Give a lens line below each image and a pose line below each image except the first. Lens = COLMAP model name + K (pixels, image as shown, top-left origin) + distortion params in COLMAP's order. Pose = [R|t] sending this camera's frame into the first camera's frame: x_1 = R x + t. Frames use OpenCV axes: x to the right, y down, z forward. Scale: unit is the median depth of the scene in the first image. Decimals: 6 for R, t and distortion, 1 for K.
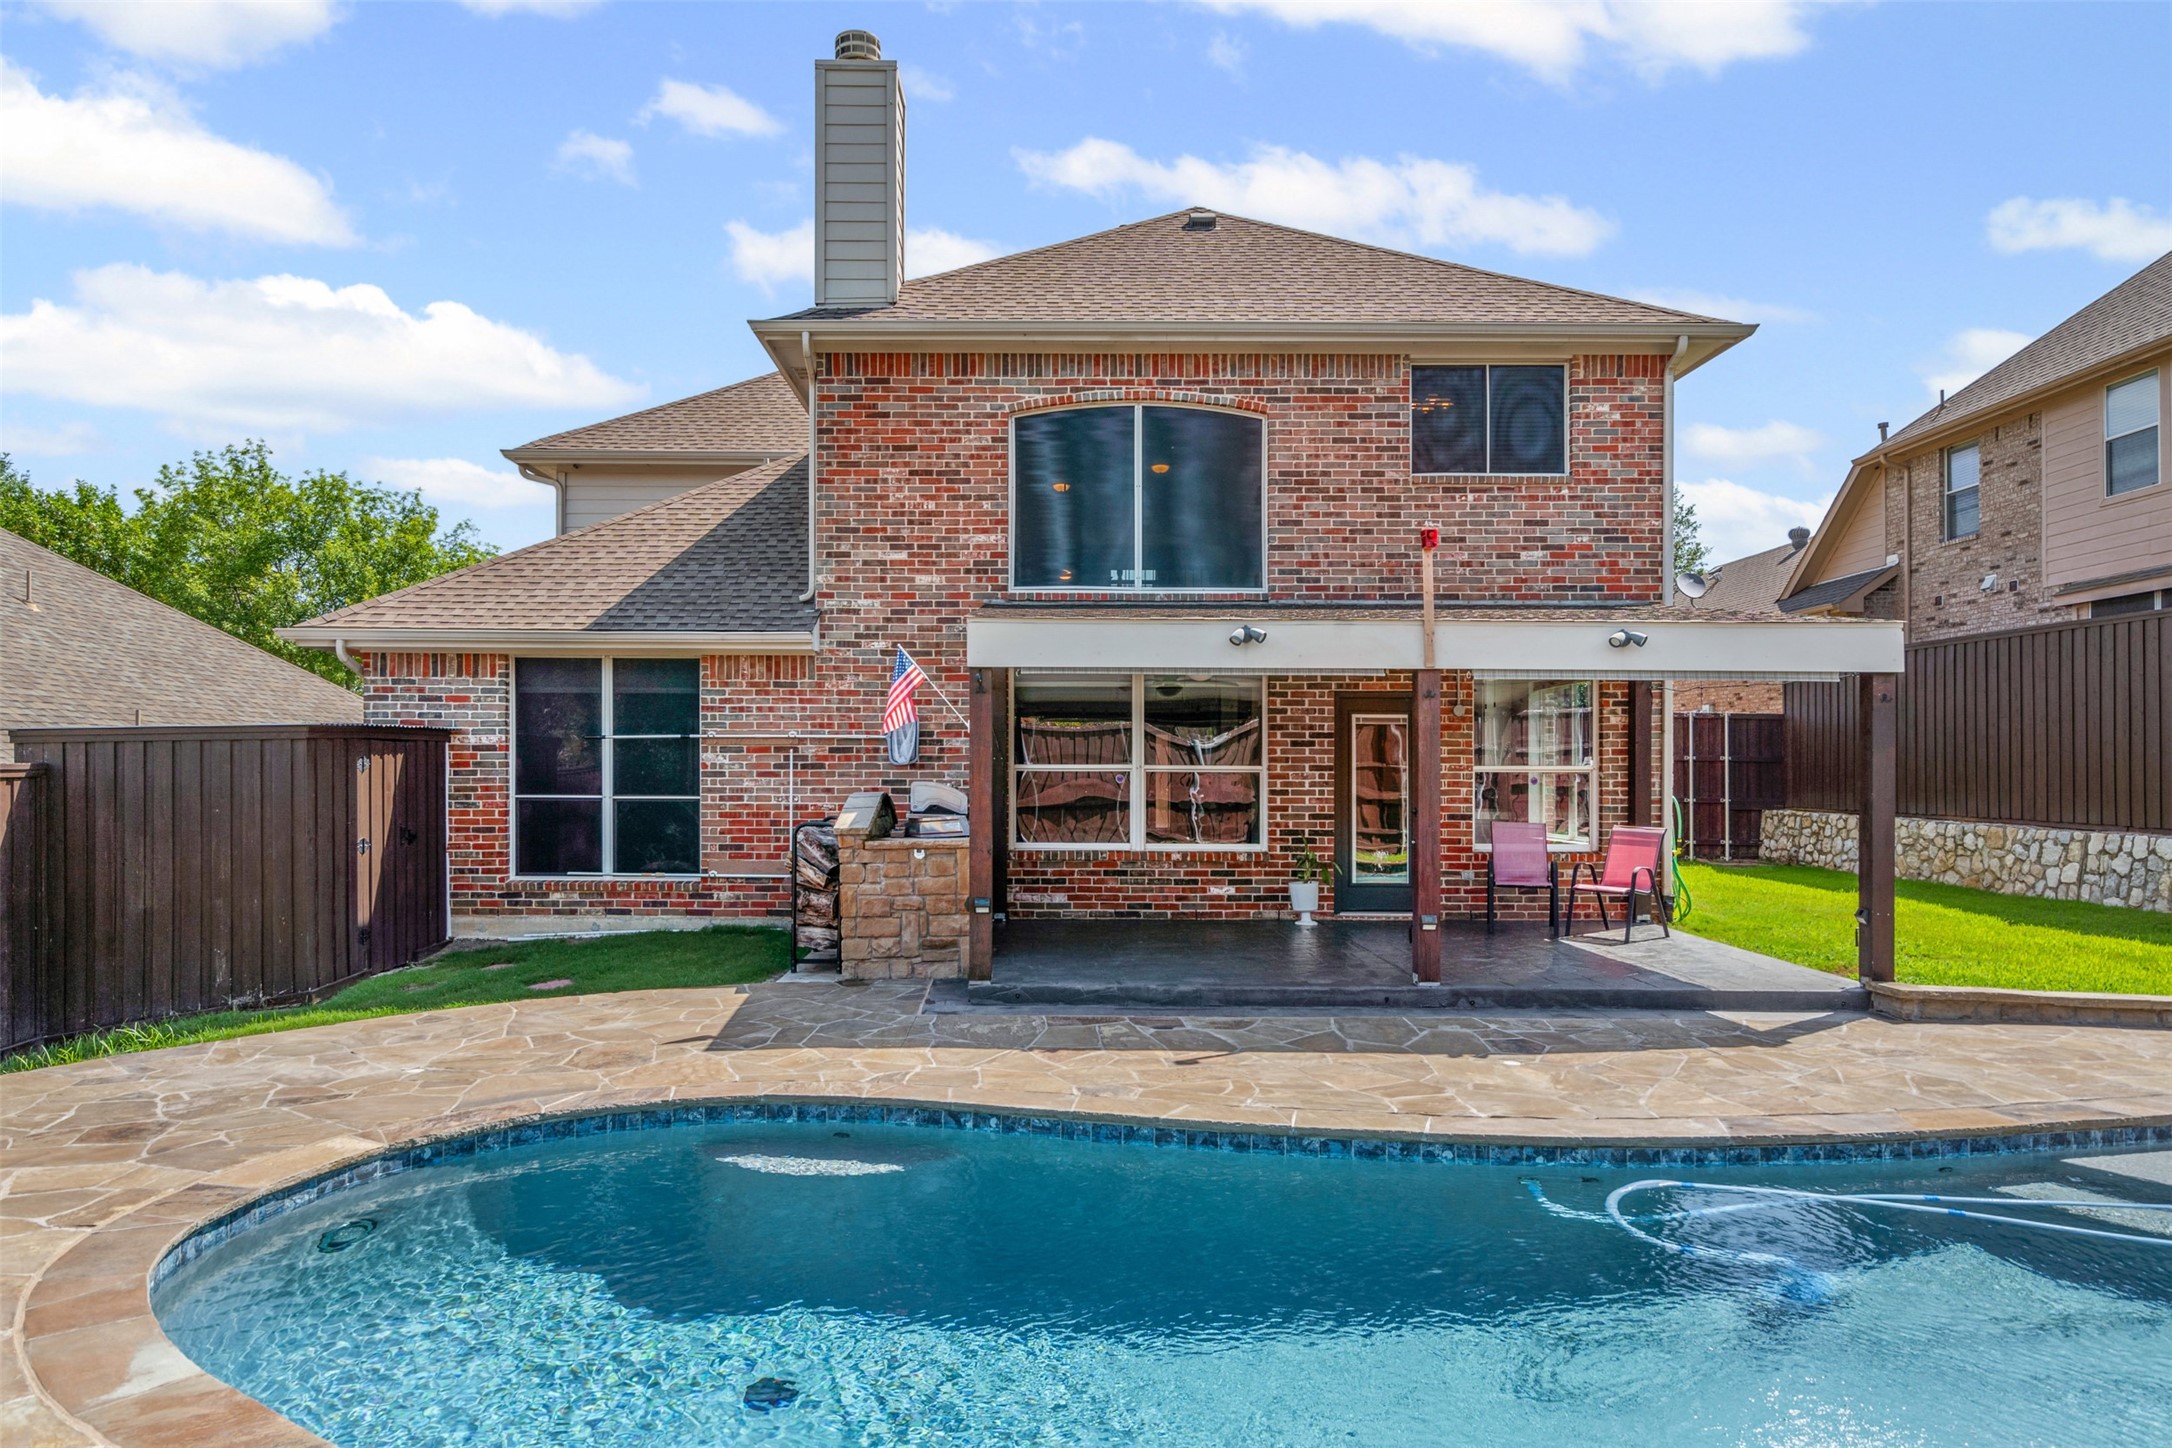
lens RADIAL K [[1323.3, 0, 1114.2], [0, 1323.3, 713.1], [0, 0, 1]] dist [0.006451, 0.001393]
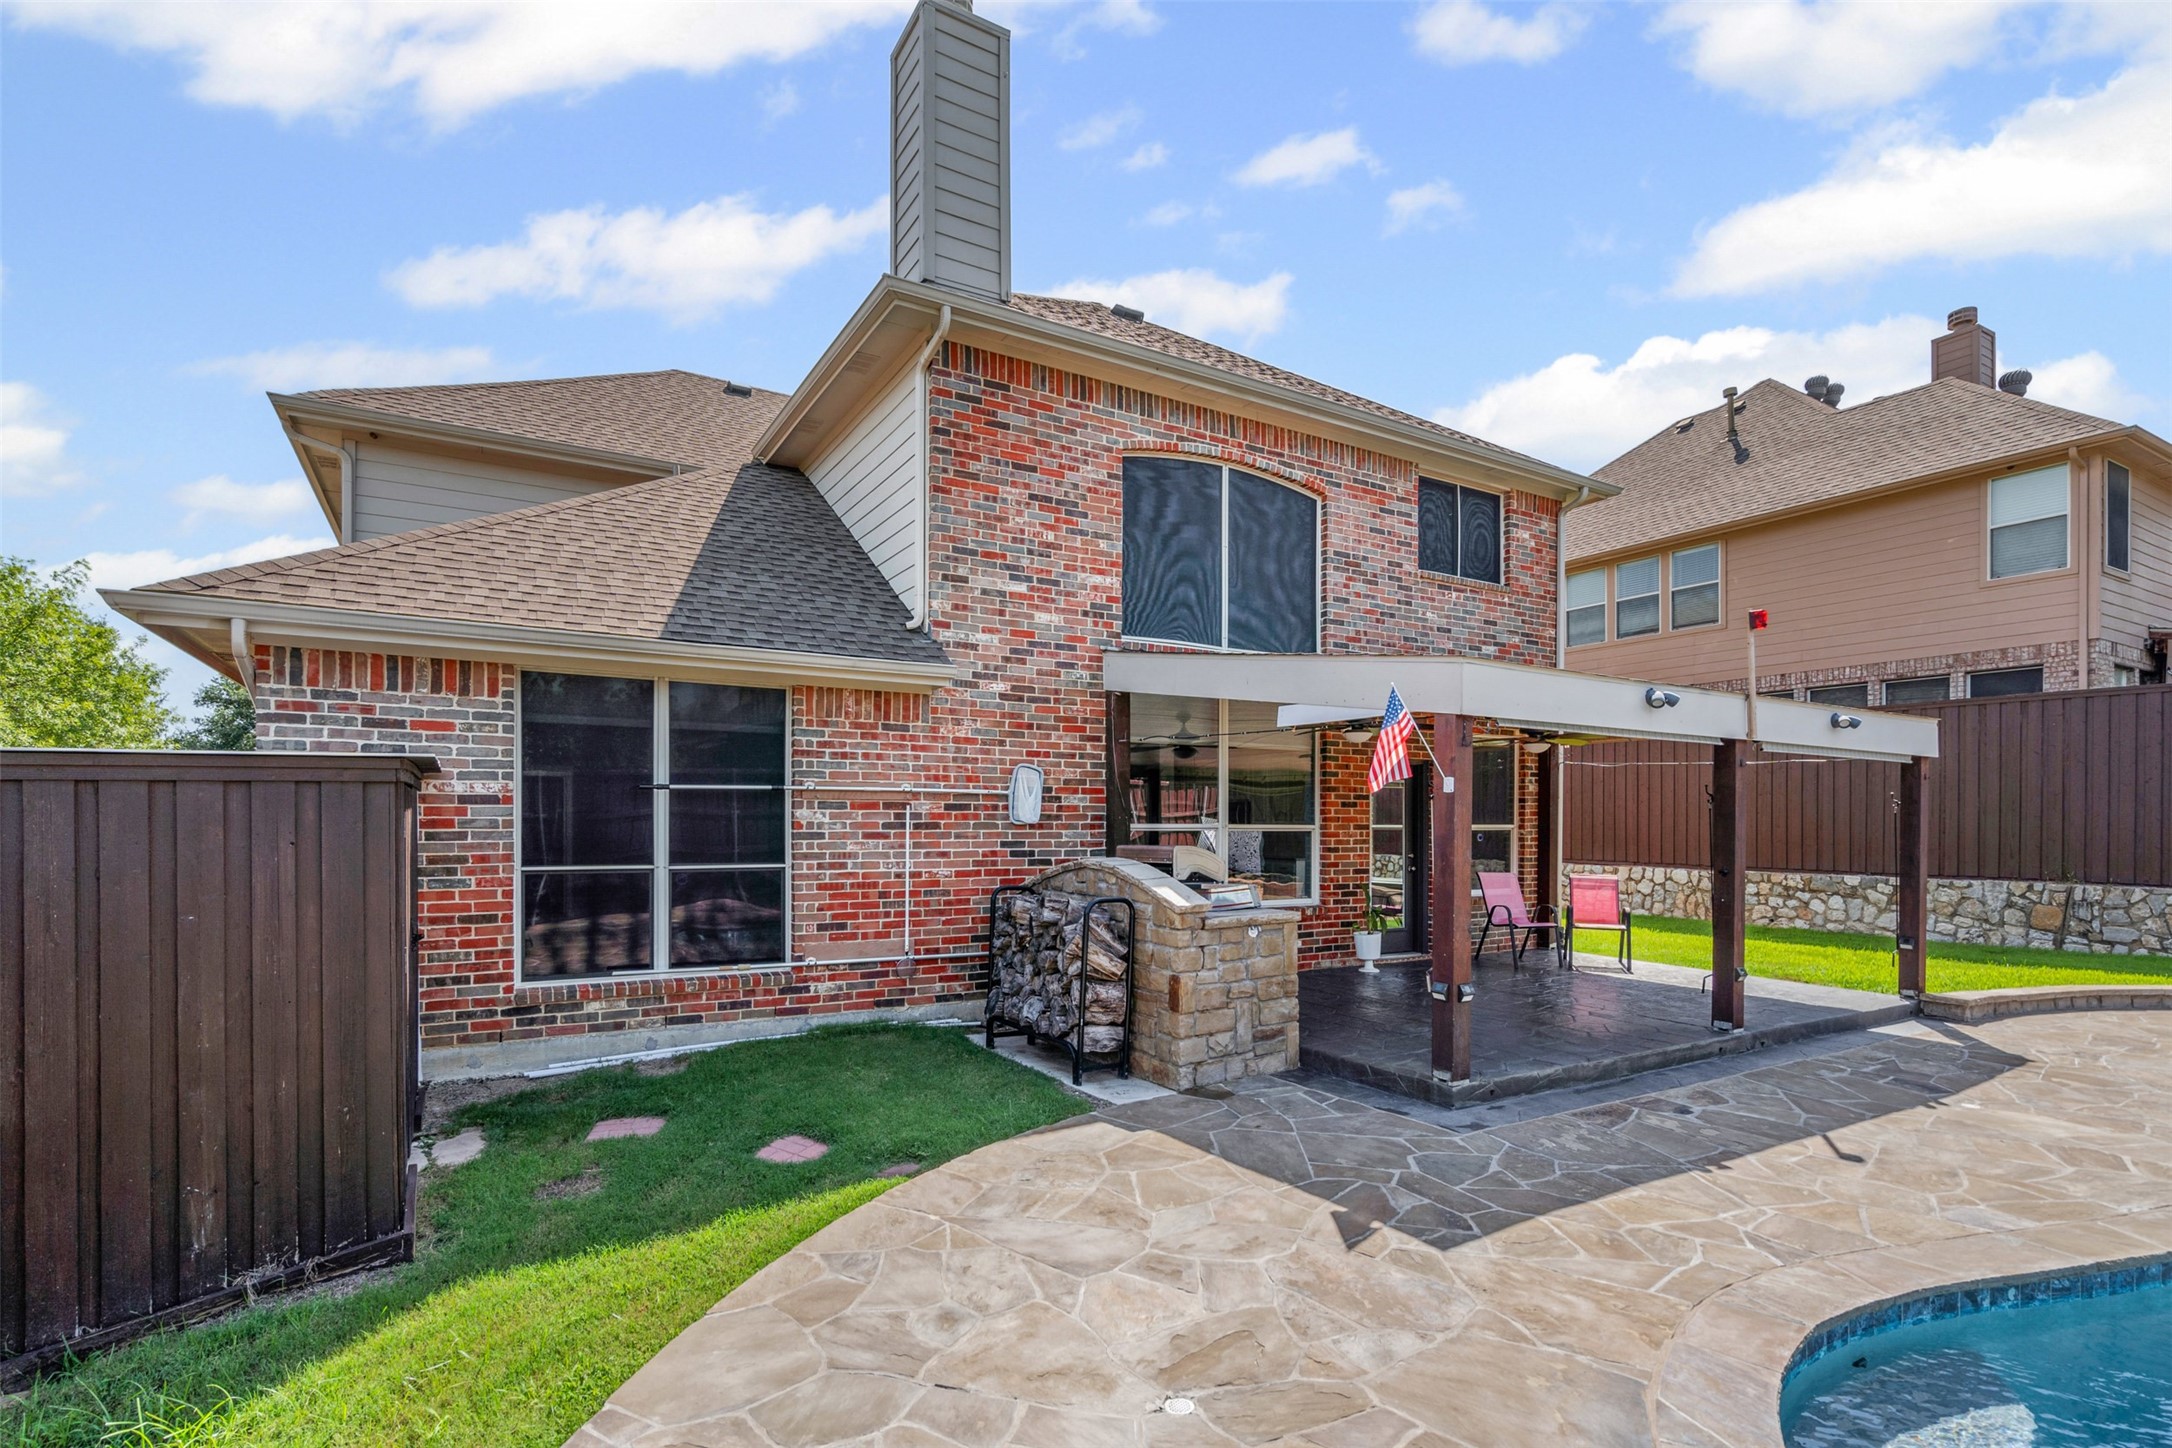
lens RADIAL K [[986.9, 0, 1046.3], [0, 986.9, 790.6], [0, 0, 1]] dist [-0.006923, 0.002634]
pose [[0.872864, 0.016206, 0.487695, -0.467198], [-0.023461, 0.999686, 0.008771, 0.010344], [-0.487399, -0.019098, 0.872970, 0.413087]]
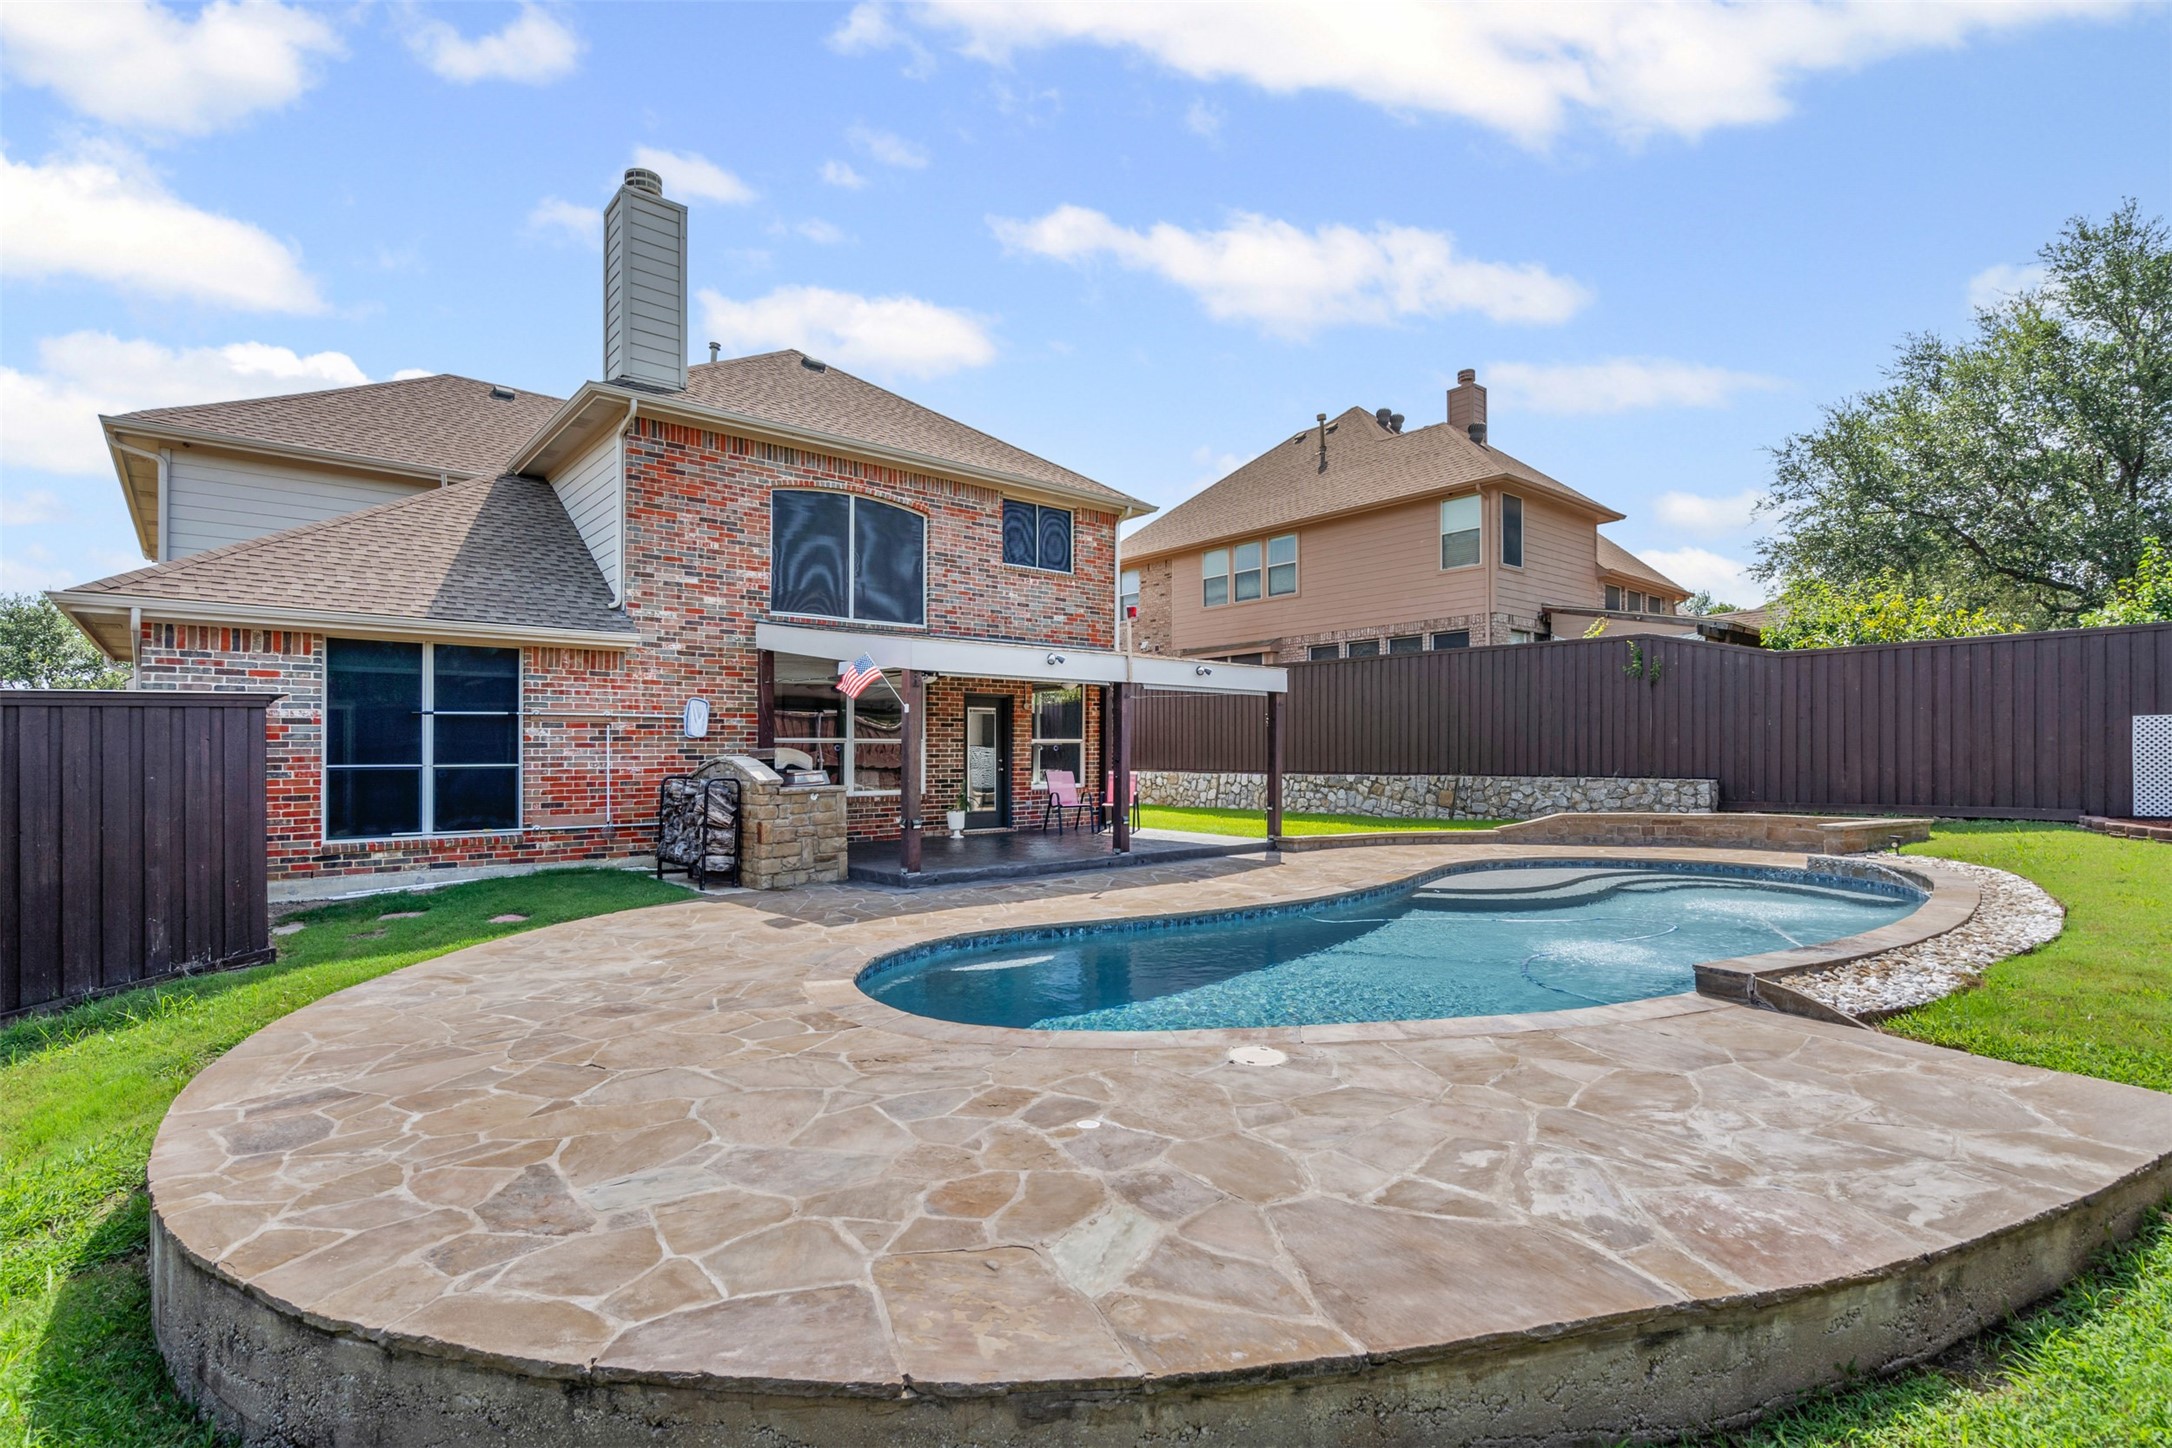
lens RADIAL K [[986.9, 0, 1062.5], [0, 986.9, 709.8], [0, 0, 1]] dist [-0.006923, 0.002634]
pose [[0.765212, 0.020117, 0.643464, -0.512787], [-0.017139, 0.999794, -0.010876, 0.015329], [-0.643550, -0.002706, 0.765399, 0.003759]]
